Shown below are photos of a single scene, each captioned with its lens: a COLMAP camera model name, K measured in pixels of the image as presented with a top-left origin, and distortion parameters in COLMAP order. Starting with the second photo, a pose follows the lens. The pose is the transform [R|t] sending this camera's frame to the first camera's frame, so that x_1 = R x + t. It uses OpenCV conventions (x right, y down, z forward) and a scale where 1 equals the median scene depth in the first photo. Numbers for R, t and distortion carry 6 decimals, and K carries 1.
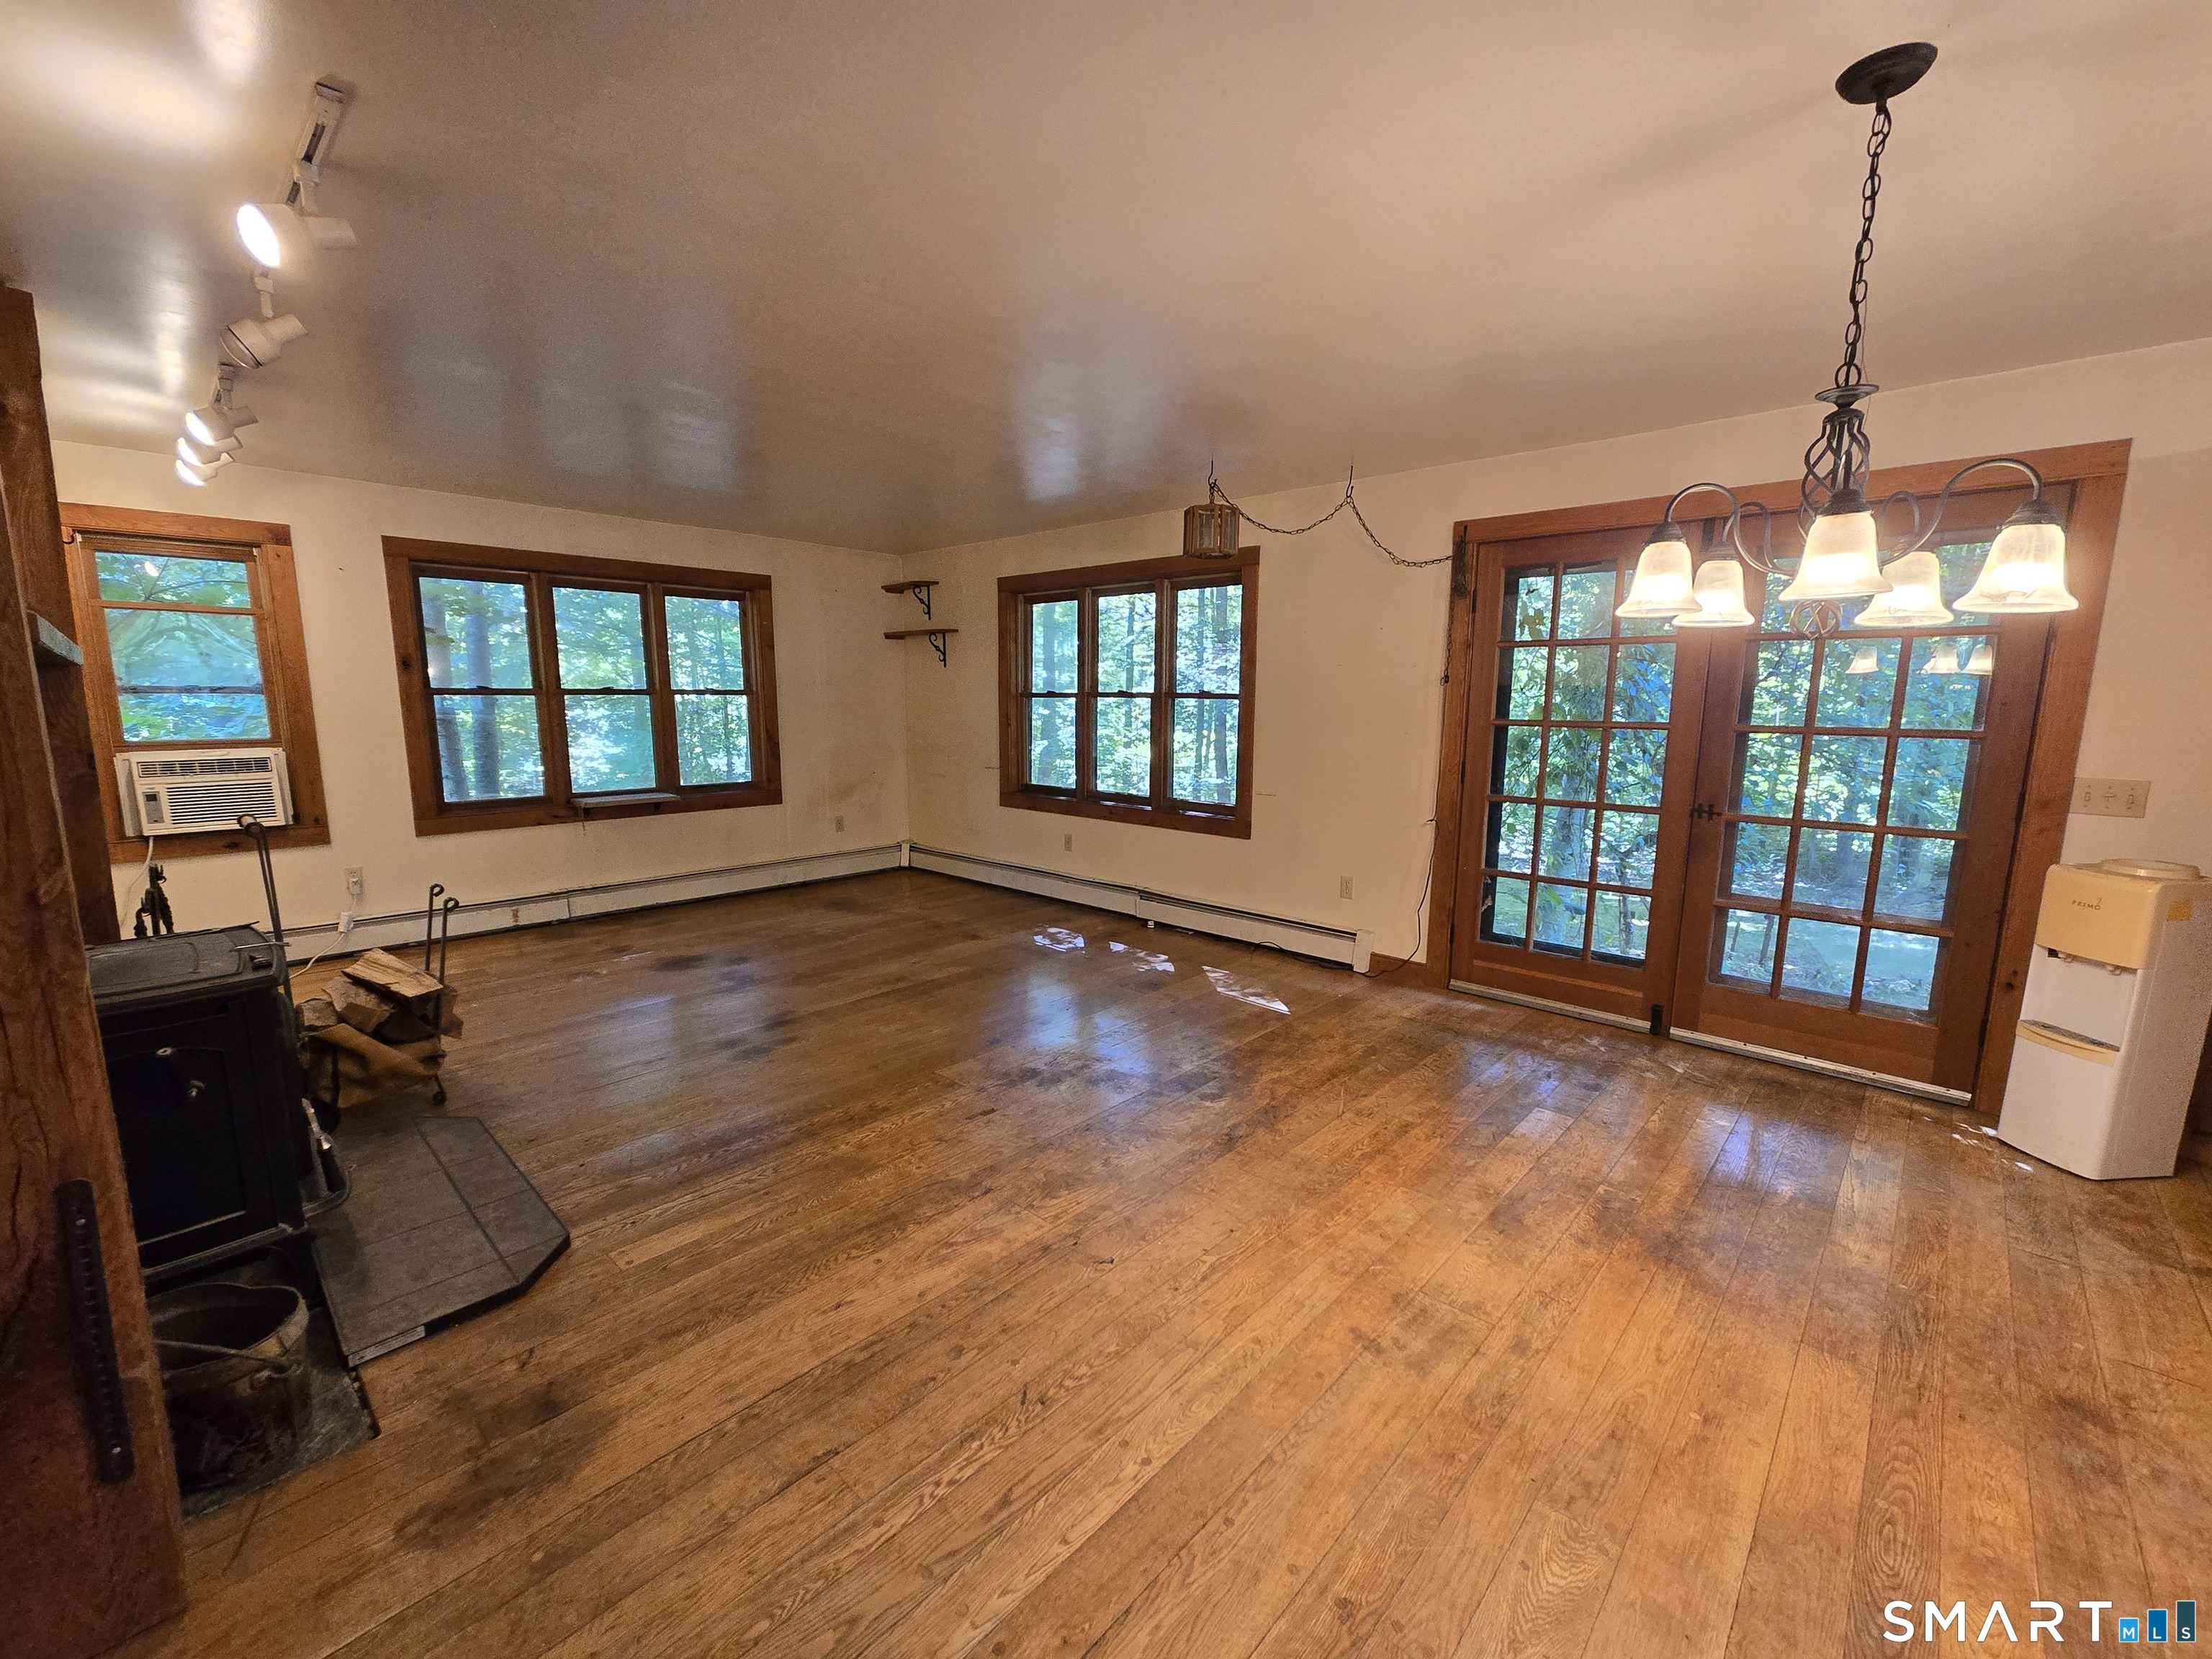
lens RADIAL K [[906.2, 0, 1113.7], [0, 906.2, 837.2], [0, 0, 1]] dist [0.002454, -0.000152]
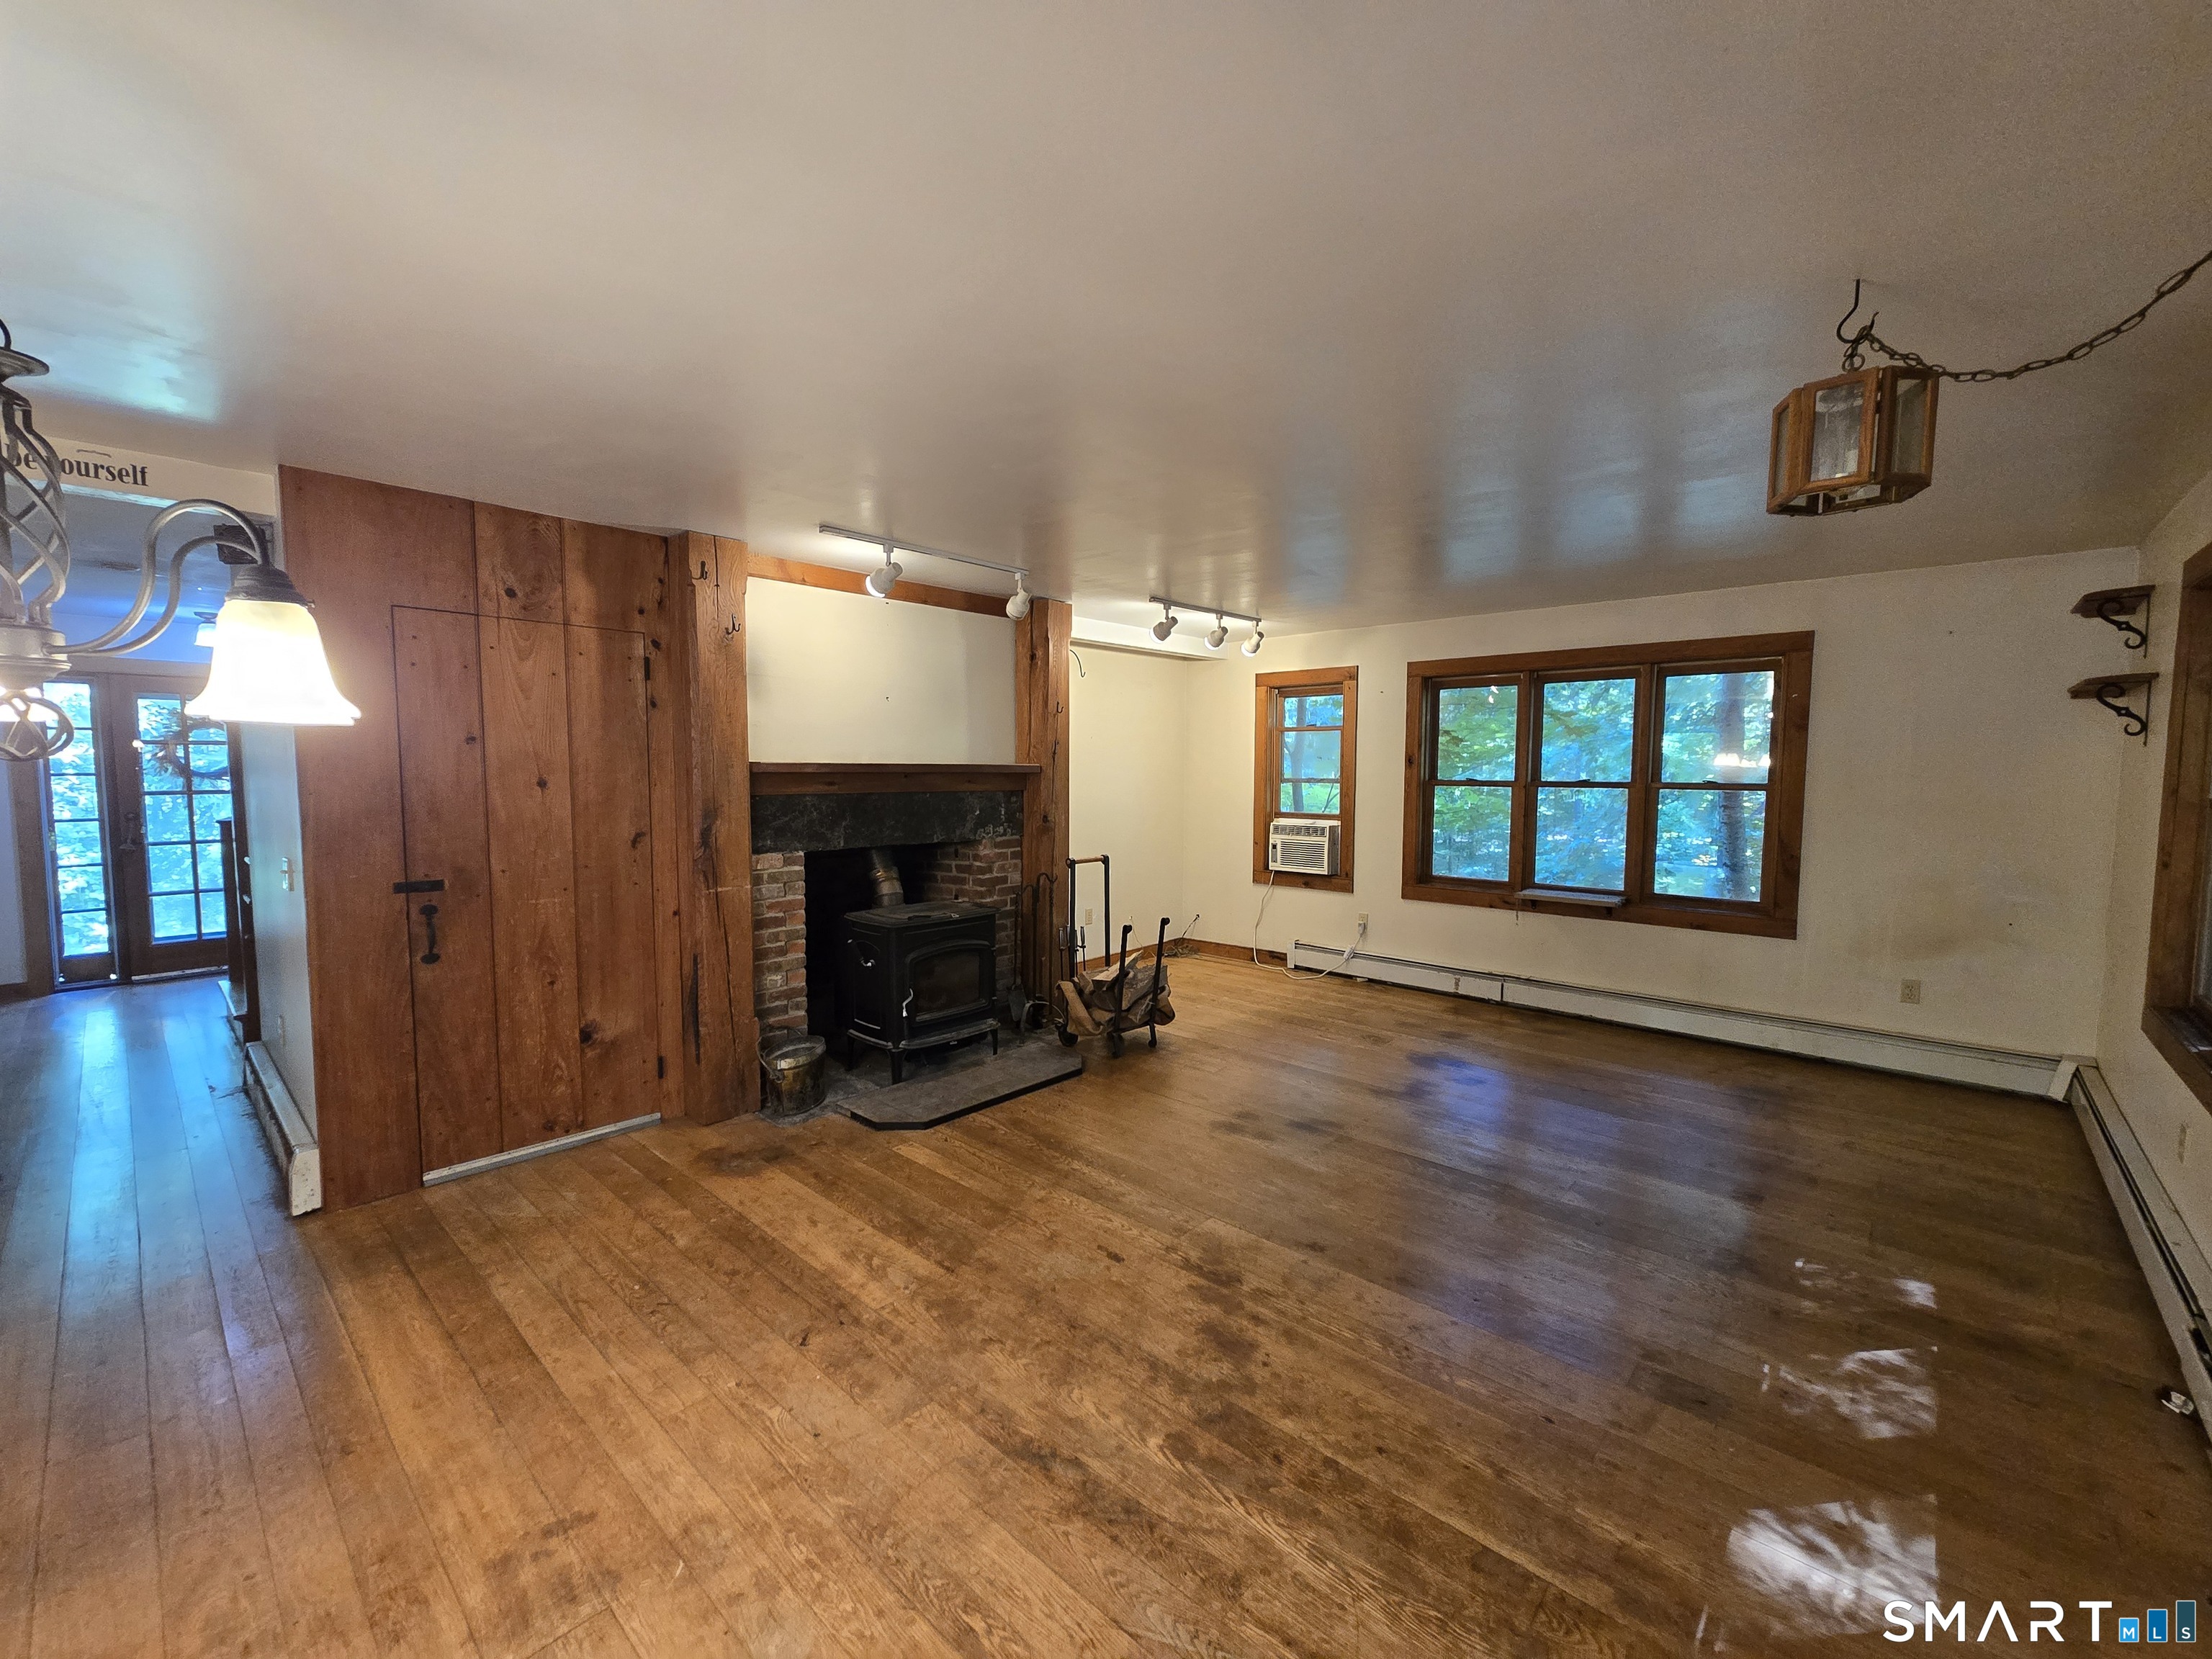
lens RADIAL K [[906.2, 0, 1101.8], [0, 906.2, 825.7], [0, 0, 1]] dist [0.002454, -0.000152]
pose [[0.004089, 0.060151, -0.998181, 0.509280], [-0.159556, 0.985440, 0.058730, -0.118137], [0.987180, 0.159025, 0.013627, 0.626990]]
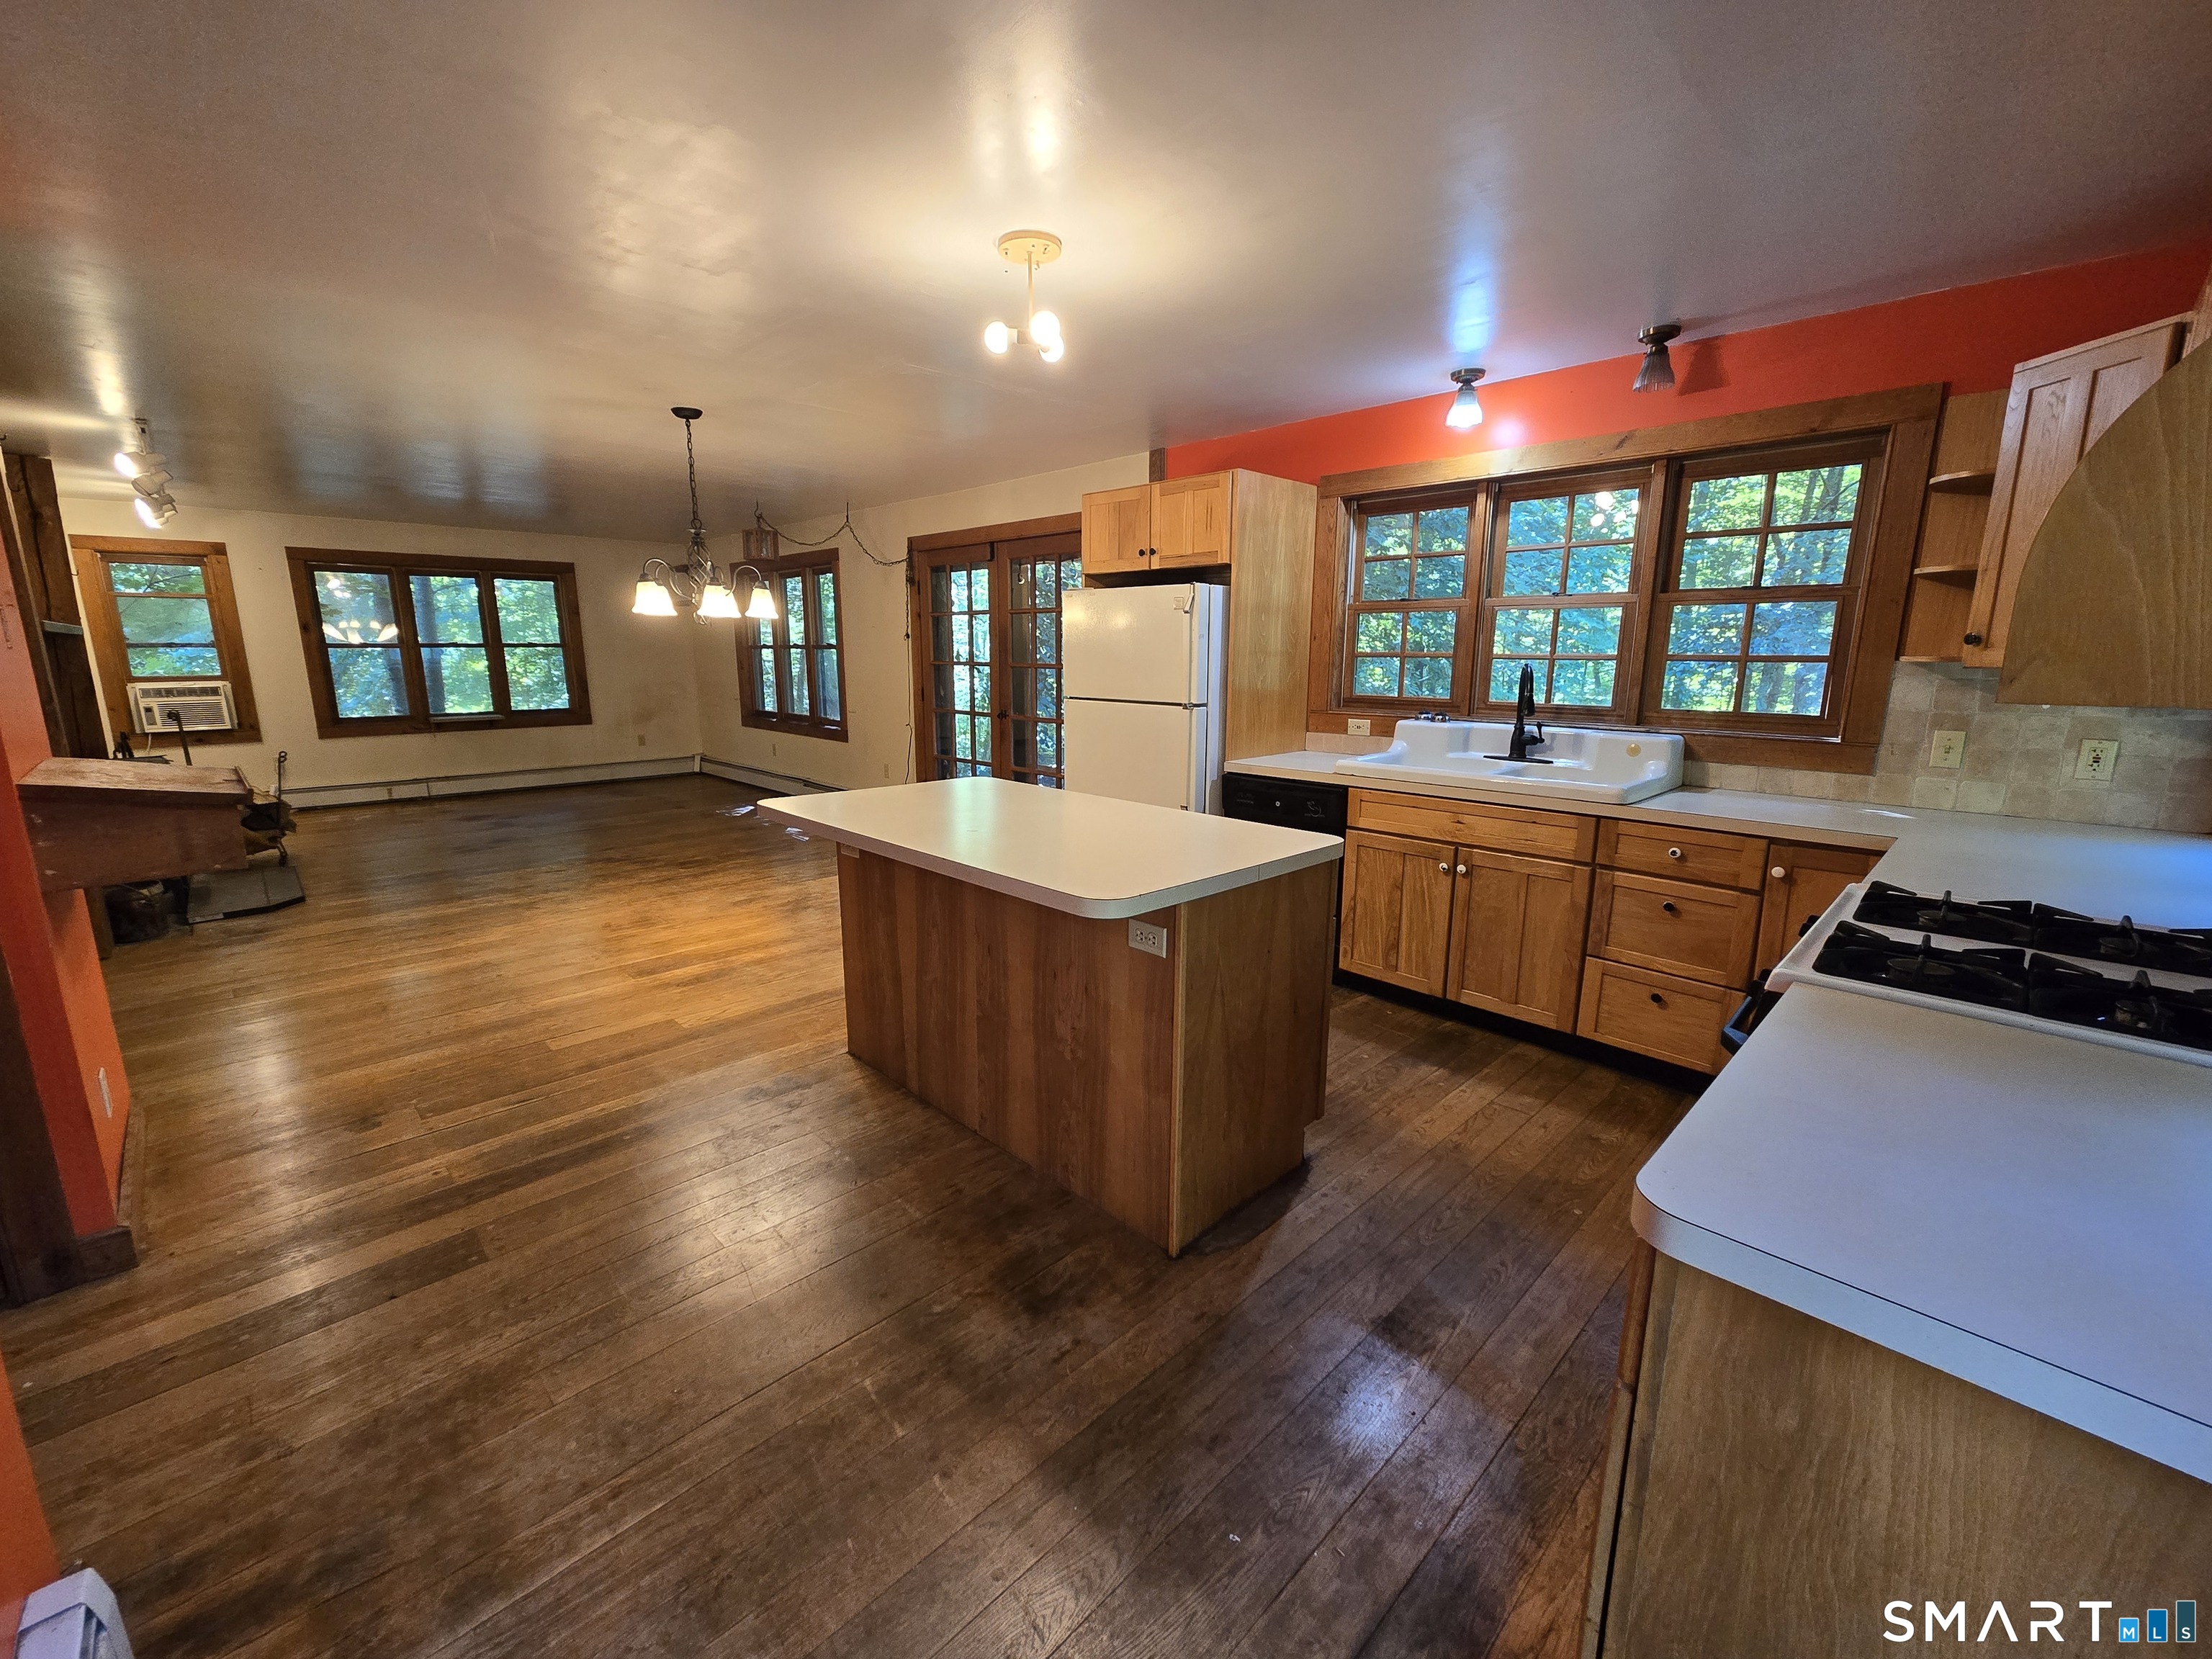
lens RADIAL K [[906.2, 0, 1111.4], [0, 906.2, 833.6], [0, 0, 1]] dist [0.002454, -0.000152]
pose [[0.998705, 0.006532, -0.050456, 0.759139], [-0.004042, 0.998777, 0.049279, 0.089036], [0.050716, -0.049011, 0.997510, -0.563264]]
